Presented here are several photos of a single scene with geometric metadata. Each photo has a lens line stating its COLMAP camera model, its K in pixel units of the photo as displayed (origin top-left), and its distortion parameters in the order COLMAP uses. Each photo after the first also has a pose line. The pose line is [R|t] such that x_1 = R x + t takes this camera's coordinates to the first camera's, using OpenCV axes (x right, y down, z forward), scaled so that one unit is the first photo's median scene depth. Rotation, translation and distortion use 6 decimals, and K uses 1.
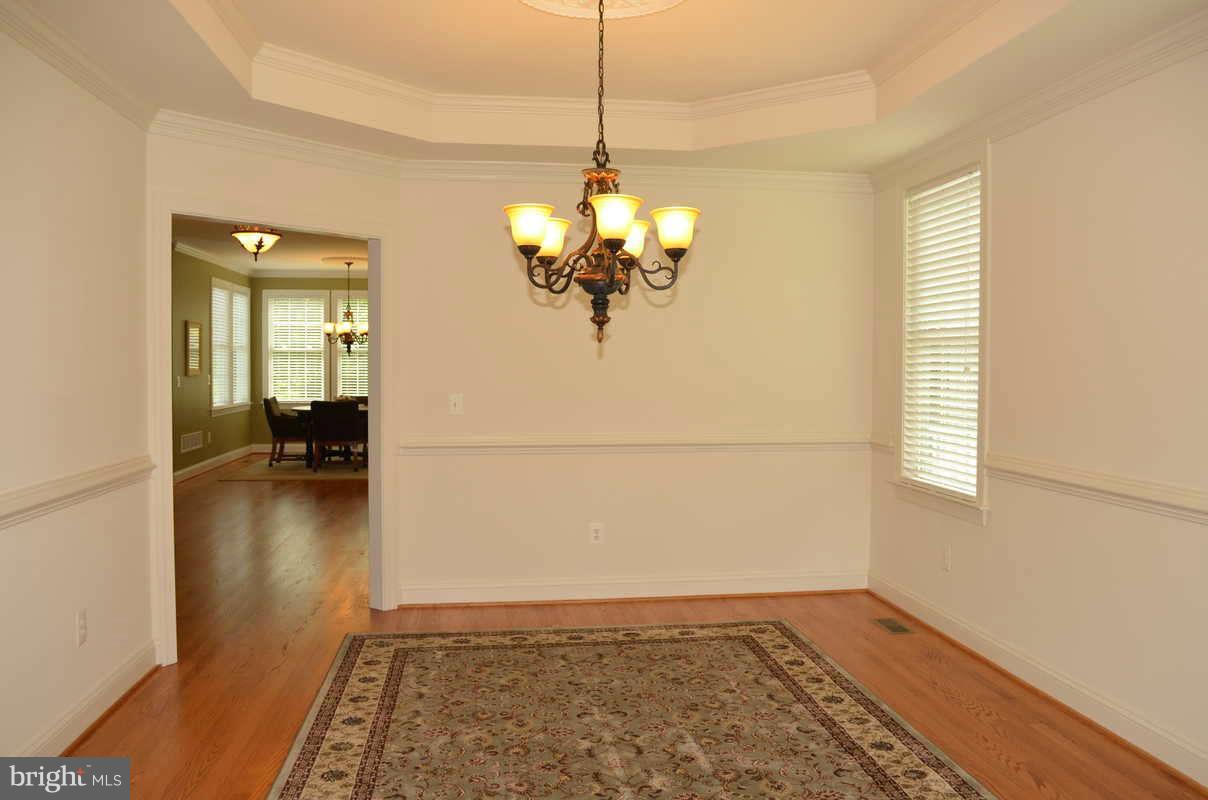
lens RADIAL K [[936.4, 0, 611.8], [0, 936.4, 396.7], [0, 0, 1]] dist [-0.076674, 0.000616]
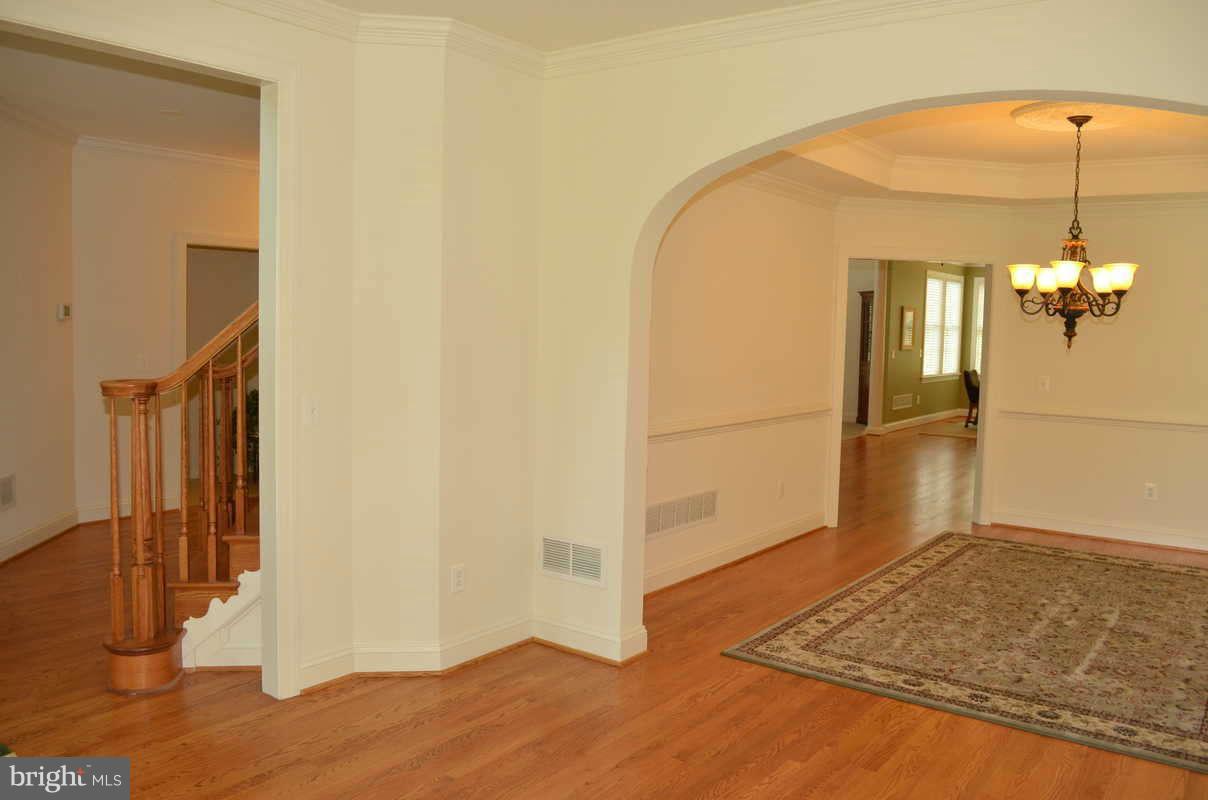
lens RADIAL K [[936.4, 0, 604.9], [0, 936.4, 399.2], [0, 0, 1]] dist [-0.076674, 0.000616]
pose [[0.704481, 0.070311, -0.706231, 0.515957], [-0.044377, 0.997497, 0.055042, -0.022233], [0.708334, -0.007435, 0.705838, -0.627189]]
